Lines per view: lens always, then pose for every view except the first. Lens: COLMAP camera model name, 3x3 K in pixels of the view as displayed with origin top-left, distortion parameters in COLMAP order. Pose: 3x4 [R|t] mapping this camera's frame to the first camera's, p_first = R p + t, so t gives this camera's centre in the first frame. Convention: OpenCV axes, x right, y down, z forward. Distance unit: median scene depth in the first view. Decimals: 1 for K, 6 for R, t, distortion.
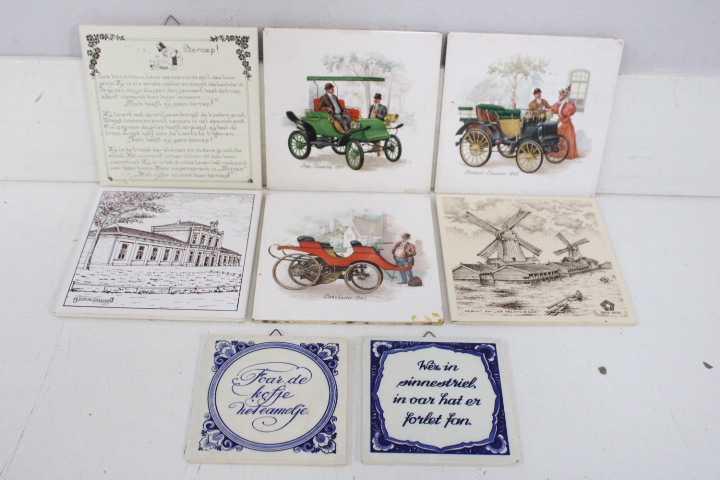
lens RADIAL K [[759.3, 0, 360.7], [0, 759.3, 228.3], [0, 0, 1]] dist [-0.093916, 0.000000]
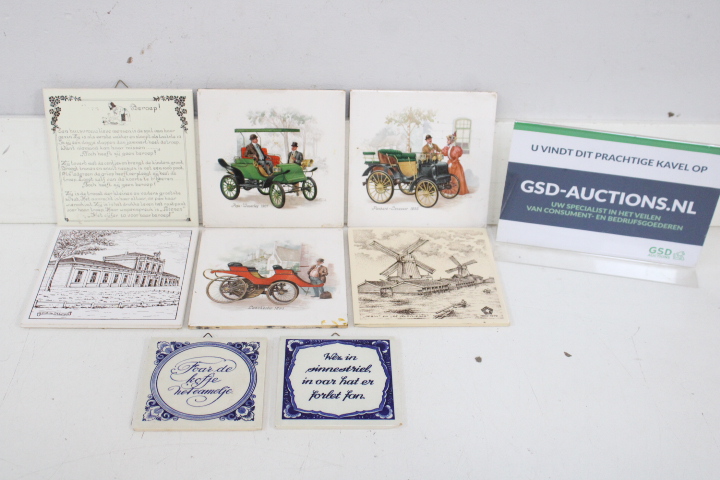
lens RADIAL K [[888.3, 0, 359.5], [0, 888.3, 232.3], [0, 0, 1]] dist [-0.064494, 0.000000]
pose [[0.999359, -0.021208, 0.028850, 0.082565], [0.024300, 0.993475, -0.111432, 0.123125], [-0.026298, 0.112061, 0.993353, -0.381959]]
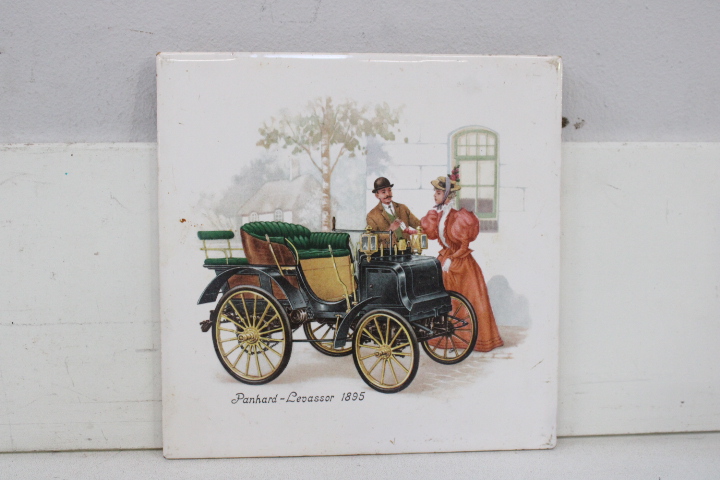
lens RADIAL K [[803.5, 0, 322.0], [0, 803.5, 229.0], [0, 0, 1]] dist [-0.040989, 0.000000]
pose [[0.997201, -0.039554, 0.063449, 0.173146], [0.063003, 0.901475, -0.428221, 0.033049], [-0.040260, 0.431020, 0.901444, 0.610439]]
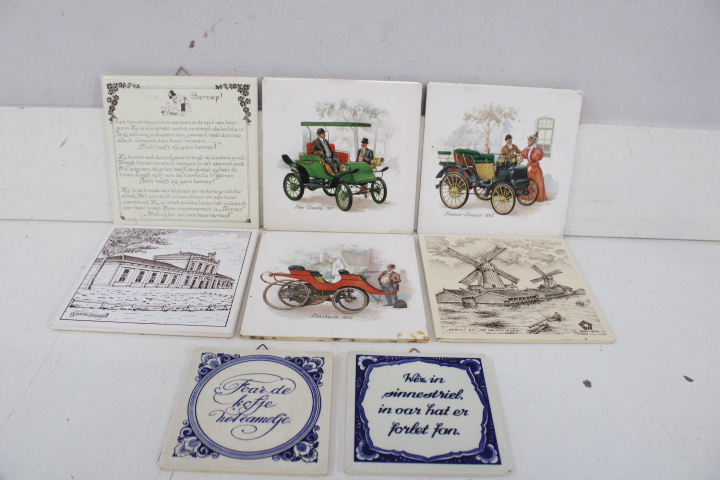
lens RADIAL K [[582.3, 0, 358.2], [0, 582.3, 236.6], [0, 0, 1]] dist [-0.149133, 0.074725]
pose [[0.999992, 0.003975, 0.000178, 0.013289], [-0.003880, 0.984050, -0.177851, 0.115356], [-0.000882, 0.177849, 0.984057, 0.194737]]
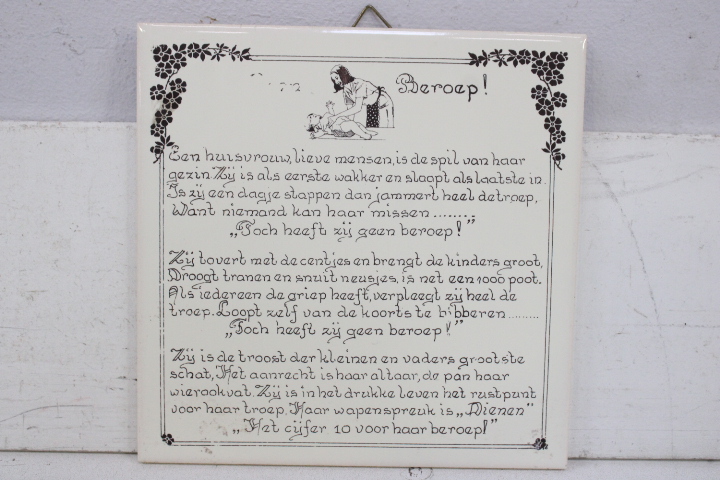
lens RADIAL K [[888.3, 0, 363.7], [0, 888.3, 258.0], [0, 0, 1]] dist [-0.064494, 0.000000]
pose [[0.999954, -0.009458, -0.001643, -0.249060], [0.008027, 0.917670, -0.397263, 0.028981], [0.005265, 0.397232, 0.917703, 0.595973]]
